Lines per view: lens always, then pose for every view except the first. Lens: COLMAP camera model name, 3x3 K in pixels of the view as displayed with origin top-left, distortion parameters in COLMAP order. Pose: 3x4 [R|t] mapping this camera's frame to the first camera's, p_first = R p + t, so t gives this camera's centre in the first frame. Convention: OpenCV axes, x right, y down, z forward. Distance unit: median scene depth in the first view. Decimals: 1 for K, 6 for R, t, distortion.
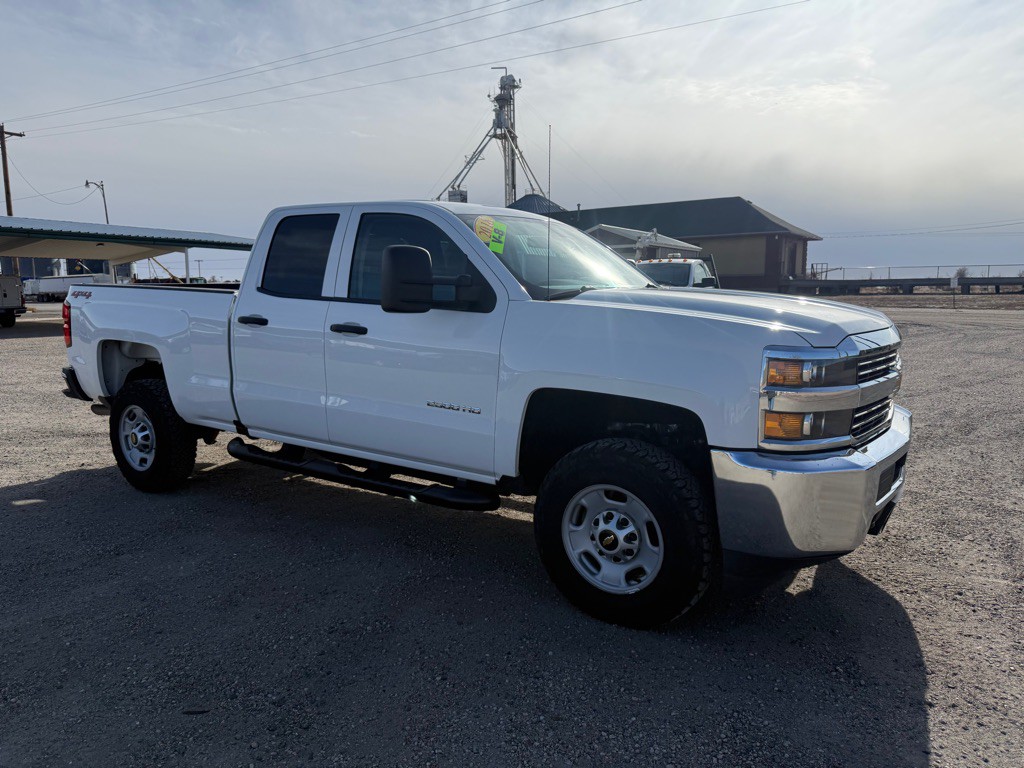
lens RADIAL K [[781.9, 0, 513.9], [0, 781.9, 385.1], [0, 0, 1]] dist [-0.003823, -0.005166]
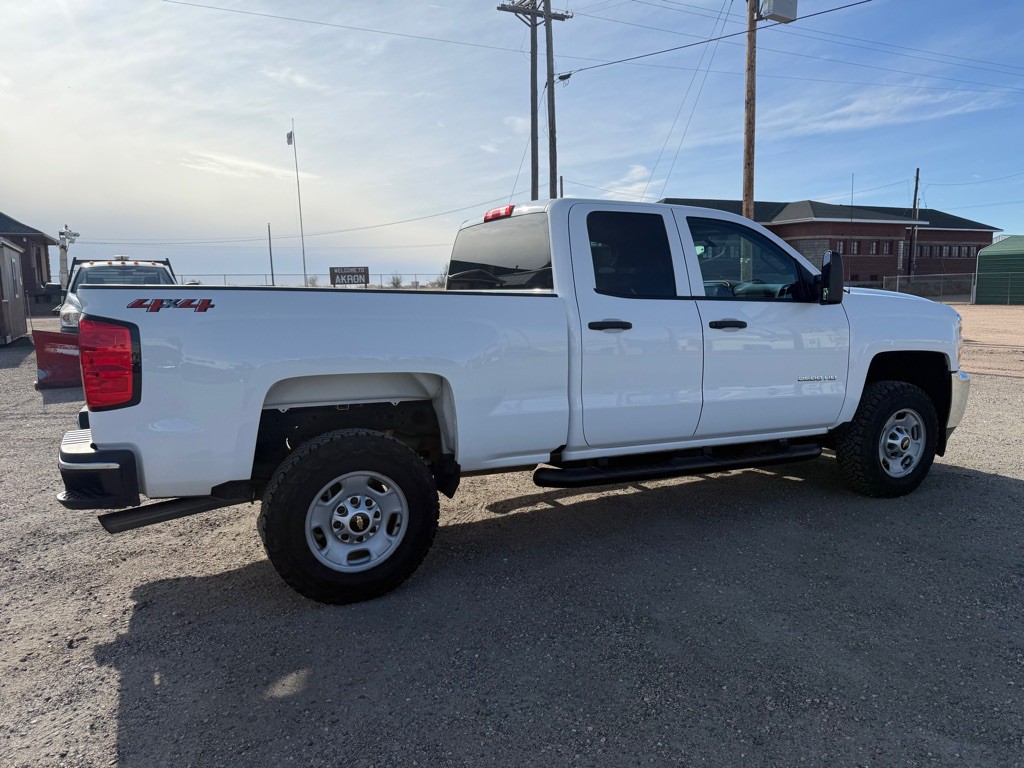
lens RADIAL K [[773.5, 0, 516.3], [0, 773.5, 384.8], [0, 0, 1]] dist [0.020901, -0.018899]
pose [[0.459811, -0.112897, 0.880811, -1.237488], [0.123329, 0.990392, 0.062561, -0.087940], [-0.879411, 0.079863, 0.469316, 0.721283]]
